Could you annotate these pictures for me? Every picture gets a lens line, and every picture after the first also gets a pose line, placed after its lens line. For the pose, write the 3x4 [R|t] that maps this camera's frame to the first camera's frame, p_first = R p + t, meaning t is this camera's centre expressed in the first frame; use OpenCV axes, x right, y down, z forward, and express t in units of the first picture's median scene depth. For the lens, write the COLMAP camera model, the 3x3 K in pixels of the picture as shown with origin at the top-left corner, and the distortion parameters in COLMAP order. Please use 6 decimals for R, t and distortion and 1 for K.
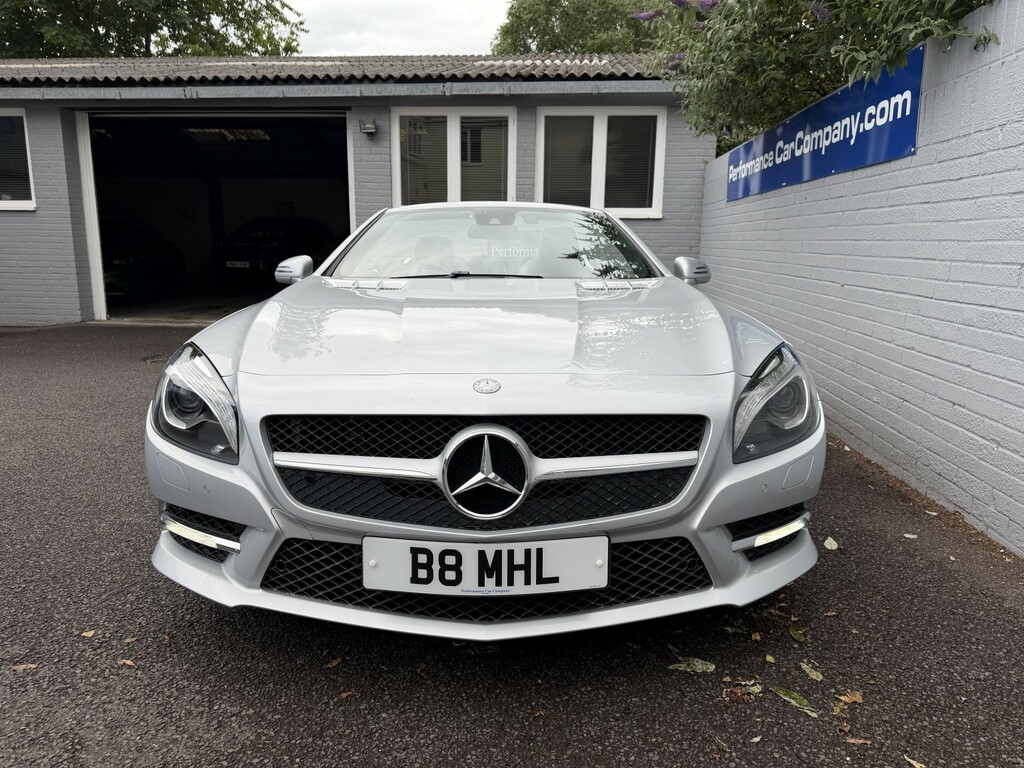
lens RADIAL K [[733.9, 0, 512.0], [0, 733.9, 384.8], [0, 0, 1]] dist [0.025061, -0.028109]
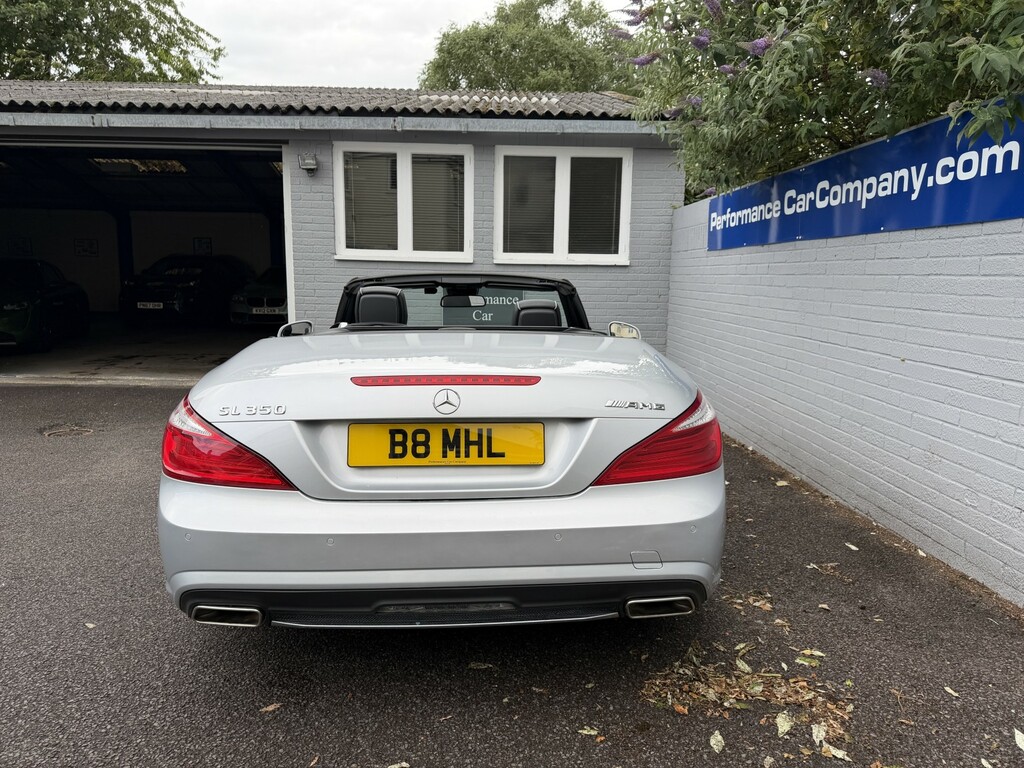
lens RADIAL K [[733.9, 0, 511.7], [0, 733.9, 385.2], [0, 0, 1]] dist [0.025061, -0.028109]
pose [[0.994158, -0.012884, 0.107163, -0.048821], [0.017437, 0.998980, -0.041656, -0.037727], [-0.106517, 0.043281, 0.993368, 0.093205]]
